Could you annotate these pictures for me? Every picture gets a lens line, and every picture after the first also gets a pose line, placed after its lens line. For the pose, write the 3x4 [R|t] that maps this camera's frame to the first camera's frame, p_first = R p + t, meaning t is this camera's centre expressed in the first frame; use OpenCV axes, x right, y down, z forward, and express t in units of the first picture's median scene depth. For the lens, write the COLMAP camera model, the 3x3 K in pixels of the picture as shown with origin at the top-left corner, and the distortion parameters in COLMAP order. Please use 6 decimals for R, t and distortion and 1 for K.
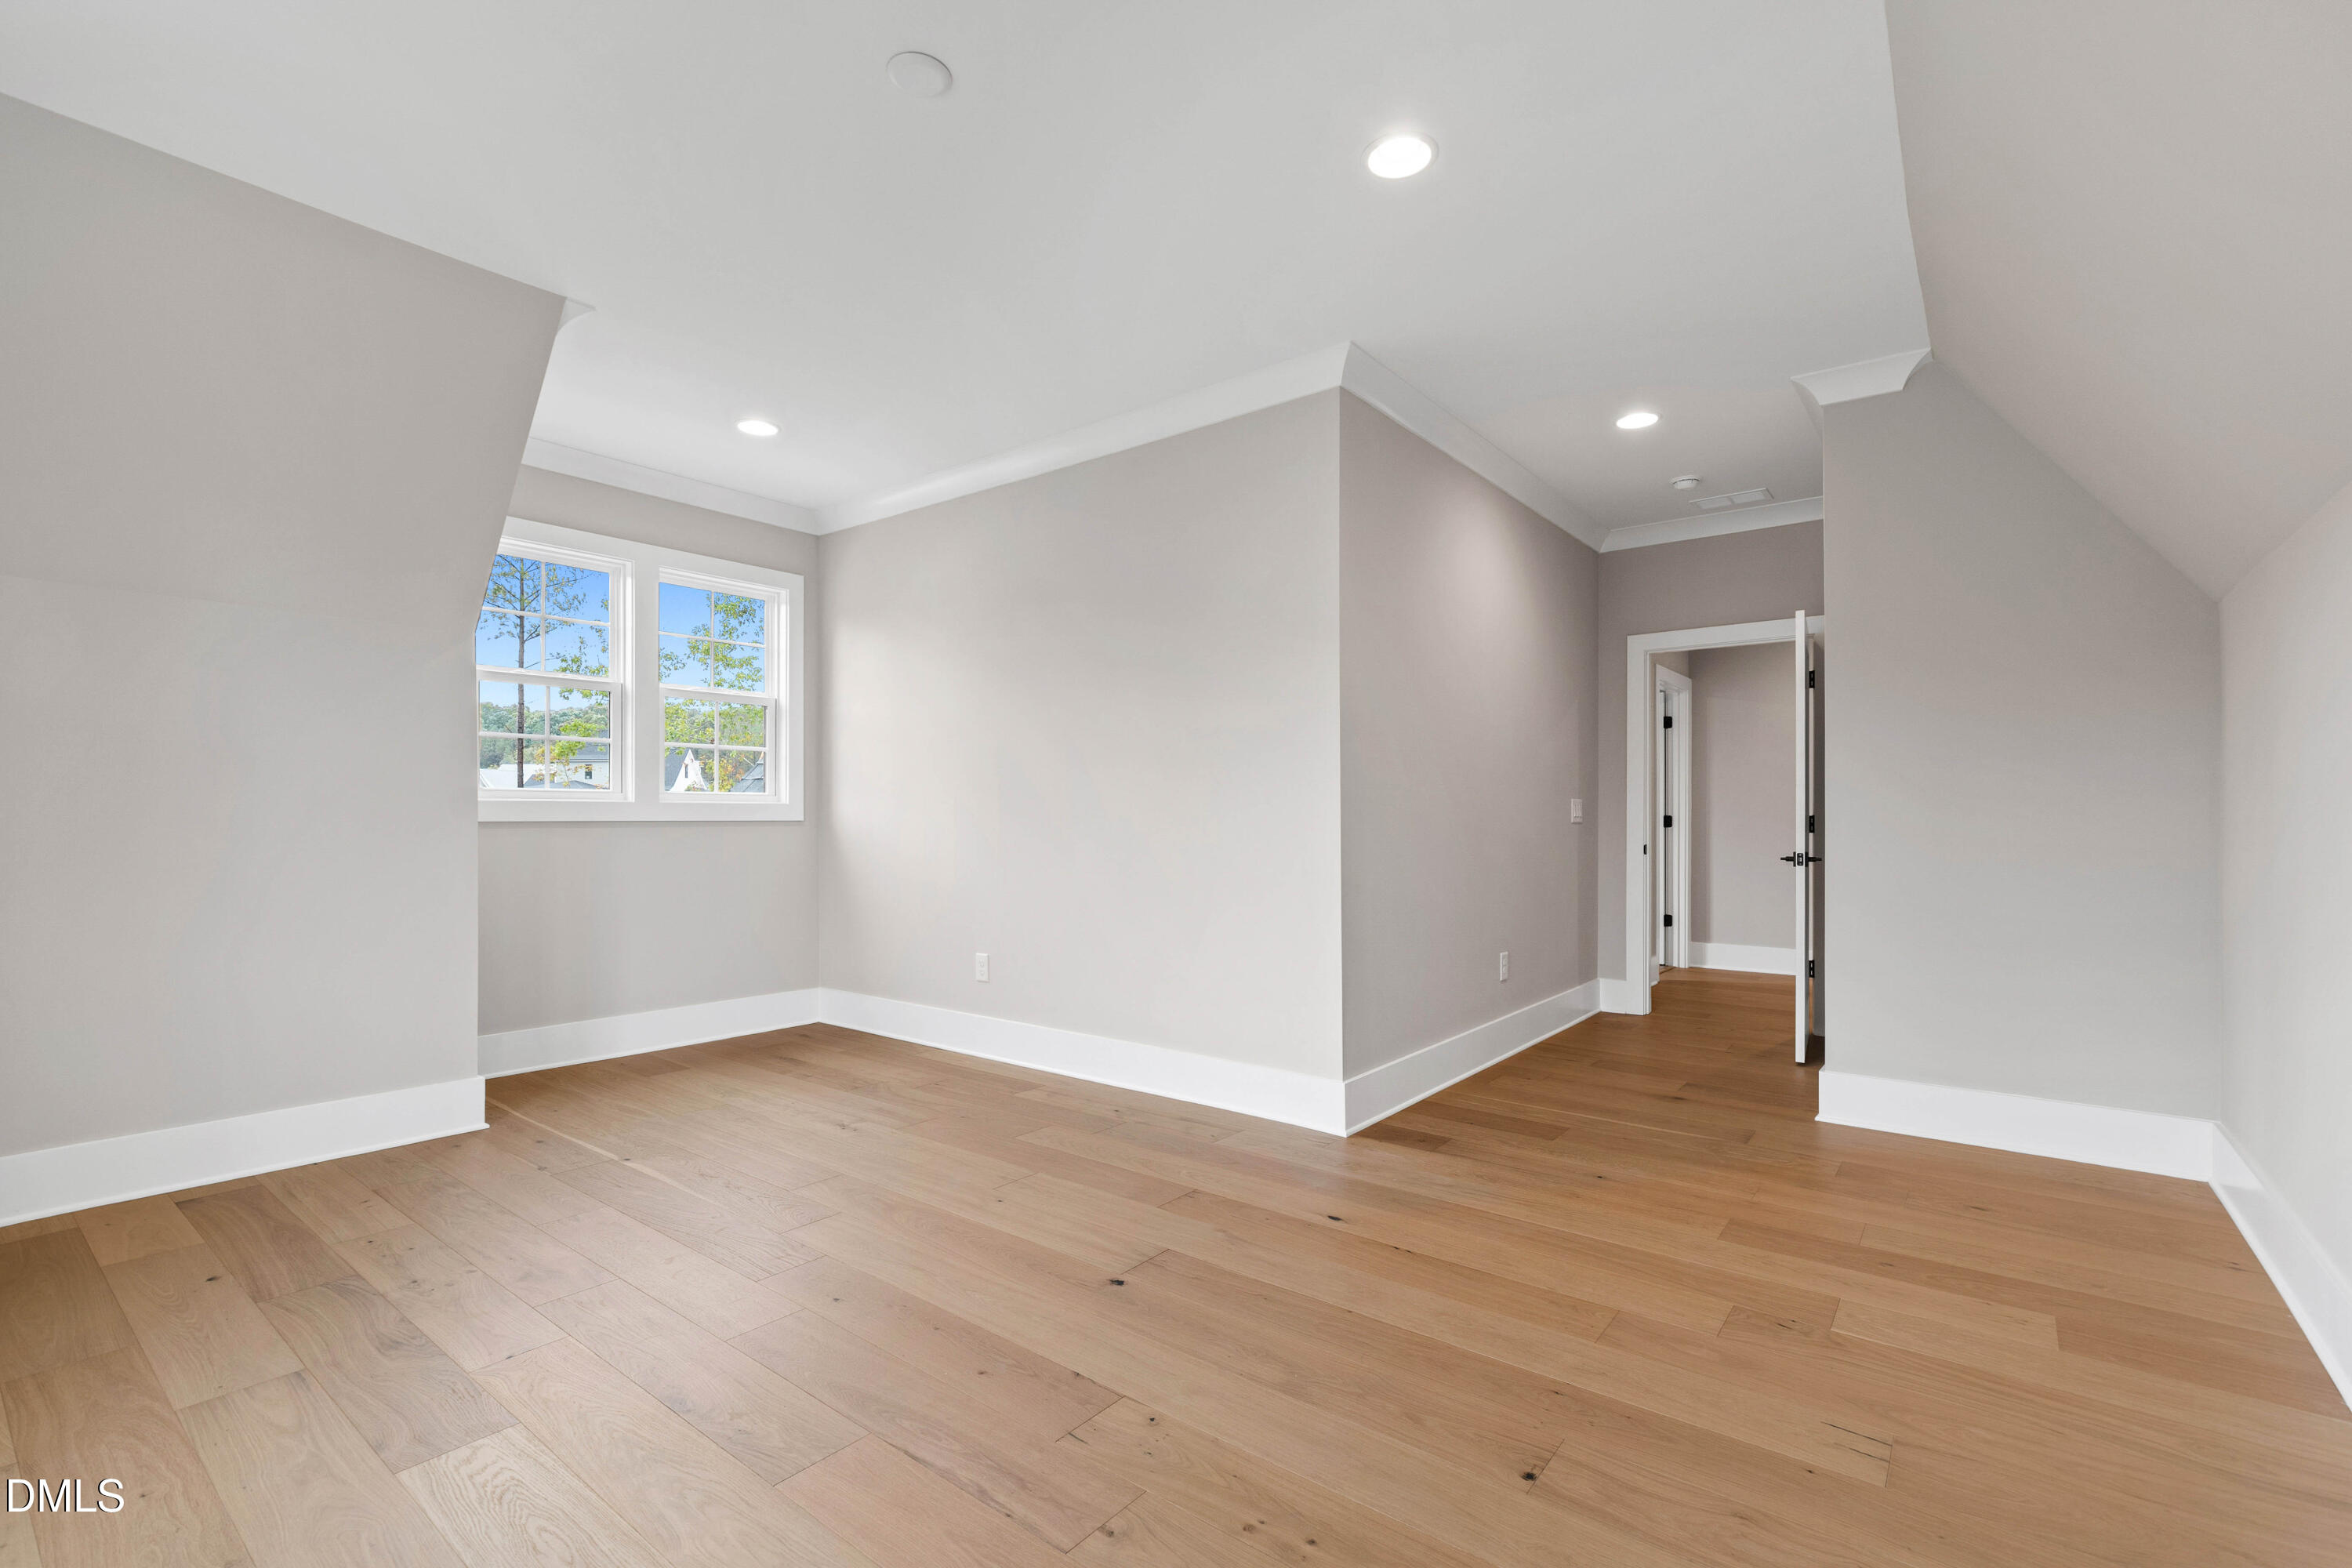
lens RADIAL K [[1034.9, 0, 1174.2], [0, 1034.9, 813.5], [0, 0, 1]] dist [-0.001801, 0.000324]
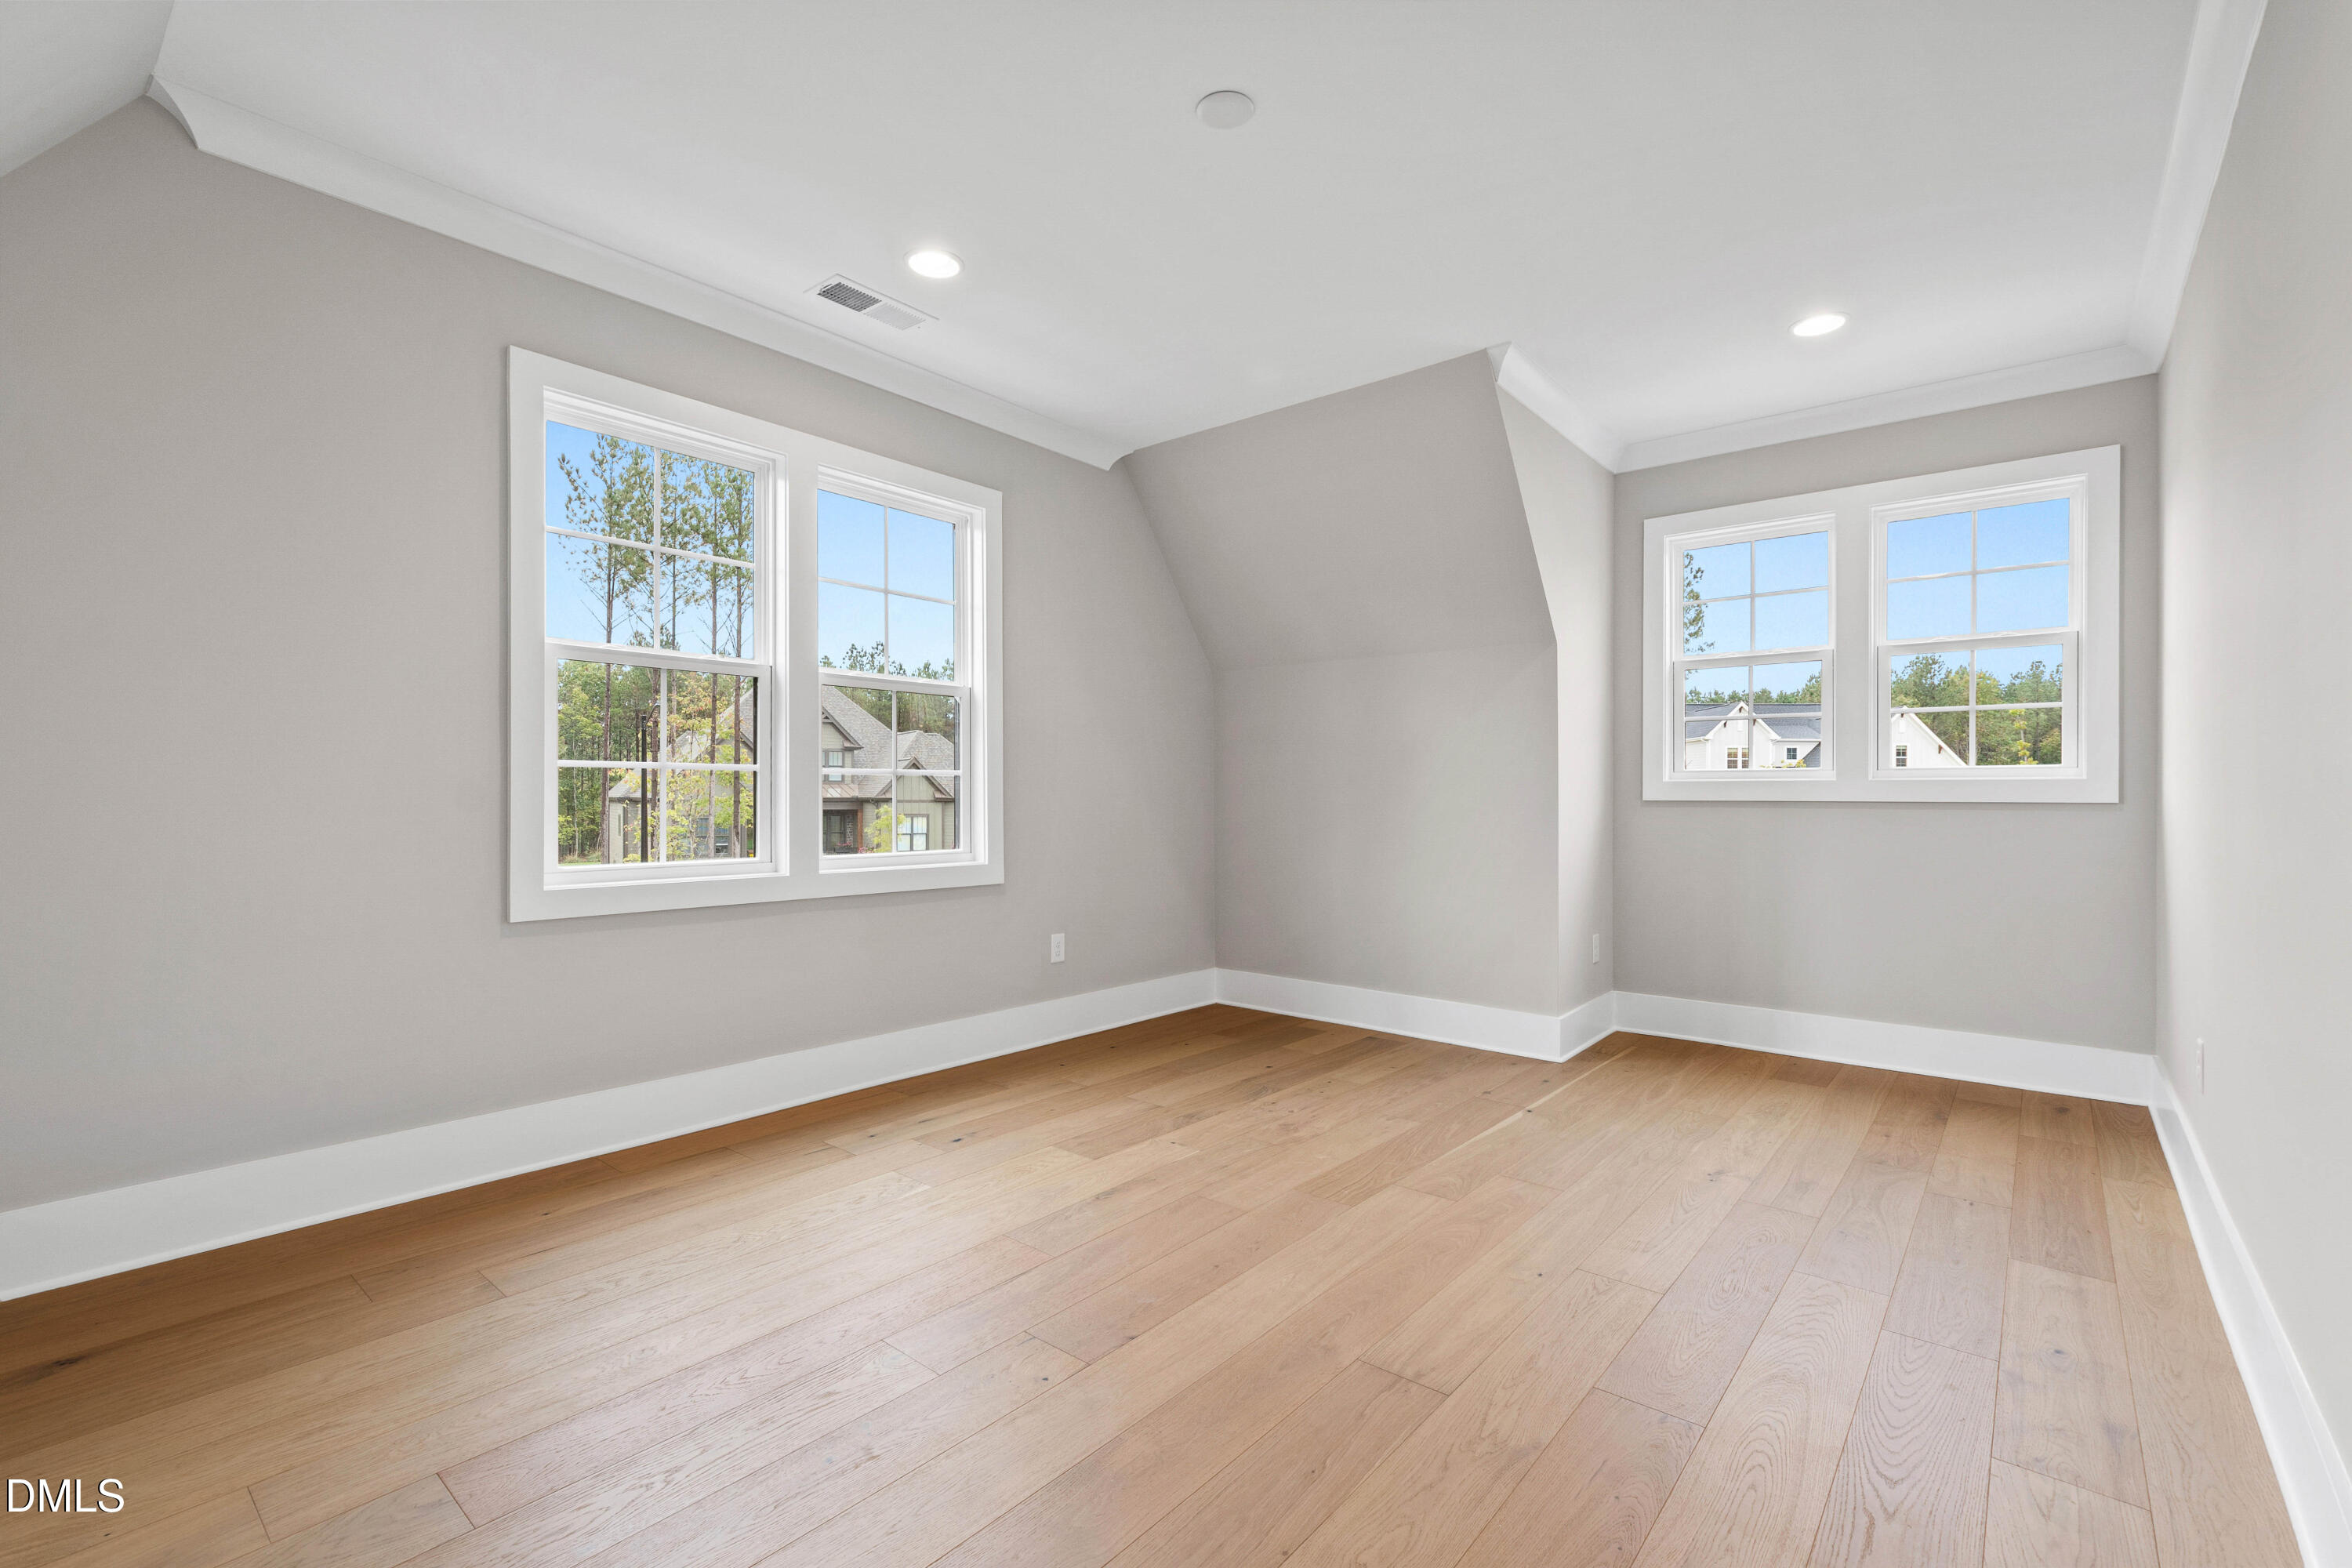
lens RADIAL K [[1034.9, 0, 1174.2], [0, 1034.9, 813.5], [0, 0, 1]] dist [-0.001801, 0.000324]
pose [[-0.030791, 0.017610, -0.999371, 0.521699], [0.000853, 0.999845, 0.017592, 0.001202], [0.999525, -0.000311, -0.030801, 0.605560]]
